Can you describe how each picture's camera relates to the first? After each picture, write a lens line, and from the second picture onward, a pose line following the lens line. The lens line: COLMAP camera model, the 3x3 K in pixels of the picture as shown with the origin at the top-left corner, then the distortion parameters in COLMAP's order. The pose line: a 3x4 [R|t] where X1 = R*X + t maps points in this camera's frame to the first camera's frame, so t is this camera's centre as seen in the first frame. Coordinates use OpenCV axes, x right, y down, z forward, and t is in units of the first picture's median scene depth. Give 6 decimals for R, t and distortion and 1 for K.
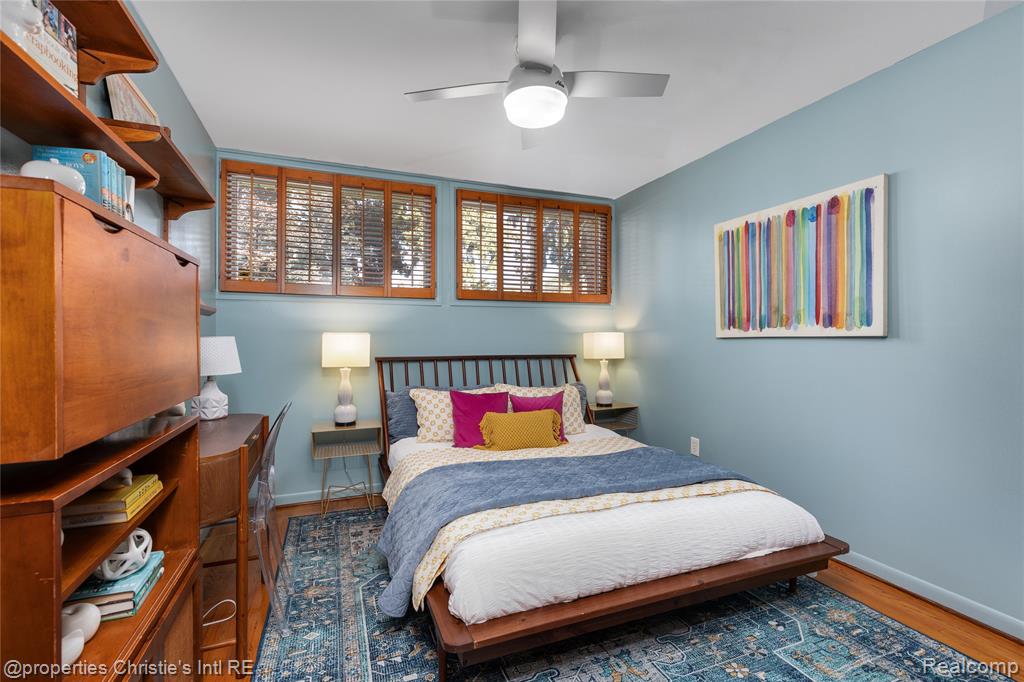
lens RADIAL K [[464.2, 0, 511.8], [0, 464.2, 338.8], [0, 0, 1]] dist [0.023429, -0.001675]
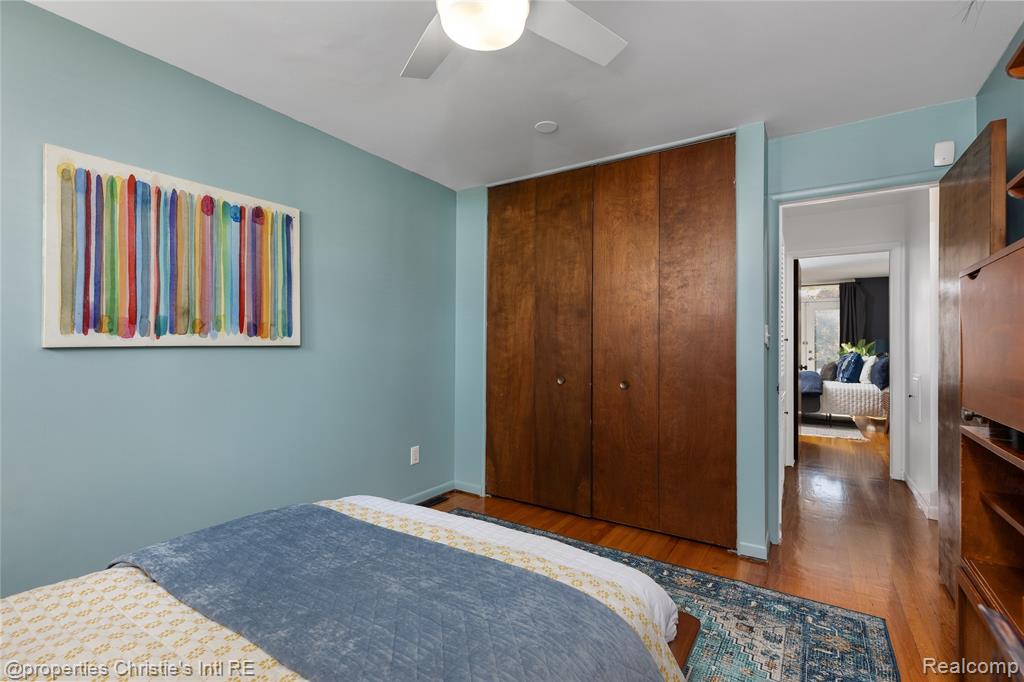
lens RADIAL K [[464.2, 0, 512.0], [0, 464.2, 342.9], [0, 0, 1]] dist [0.023429, -0.001675]
pose [[-0.565902, 0.006413, 0.824448, -0.430887], [0.002956, 0.999979, -0.005750, -0.003571], [-0.824467, -0.000817, -0.565909, 1.084246]]
